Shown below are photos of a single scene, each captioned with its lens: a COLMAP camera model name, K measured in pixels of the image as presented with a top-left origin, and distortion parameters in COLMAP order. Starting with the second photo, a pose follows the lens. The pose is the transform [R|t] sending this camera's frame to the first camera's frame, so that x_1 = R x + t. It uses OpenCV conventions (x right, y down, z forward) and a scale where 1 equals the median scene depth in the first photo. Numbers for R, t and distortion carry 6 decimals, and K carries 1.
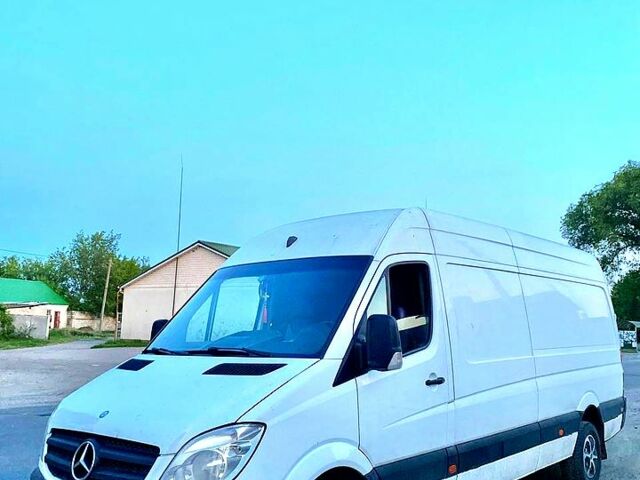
lens RADIAL K [[665.4, 0, 319.9], [0, 665.4, 239.7], [0, 0, 1]] dist [0.027423, 0.000000]
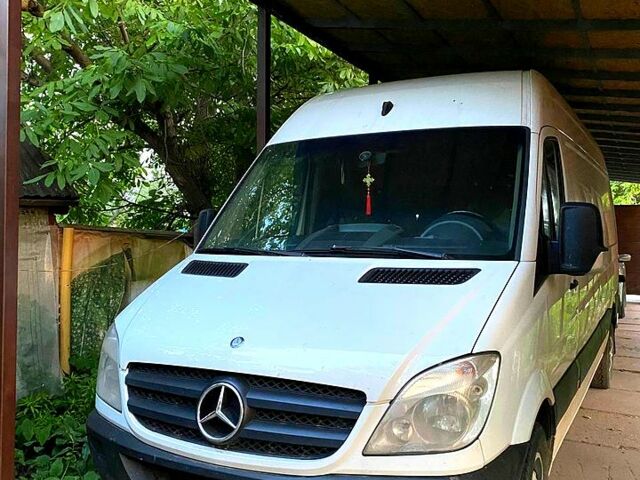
lens RADIAL K [[665.4, 0, 319.6], [0, 665.4, 244.1], [0, 0, 1]] dist [0.027423, 0.000000]
pose [[0.972935, 0.002535, 0.231065, -0.342830], [-0.039640, 0.986948, 0.156084, 0.046557], [-0.227653, -0.161019, 0.960337, 0.301740]]
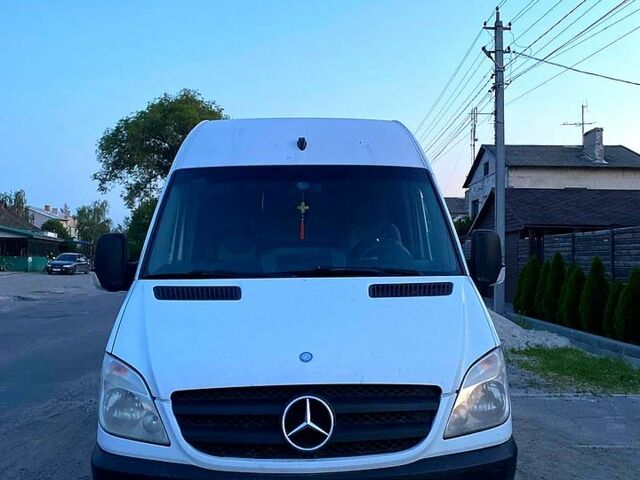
lens RADIAL K [[665.4, 0, 318.5], [0, 665.4, 235.3], [0, 0, 1]] dist [0.027423, 0.000000]
pose [[0.721091, 0.015467, 0.692668, -0.714221], [-0.089174, 0.993507, 0.070648, 0.066113], [-0.687078, -0.112712, 0.717788, 0.421710]]
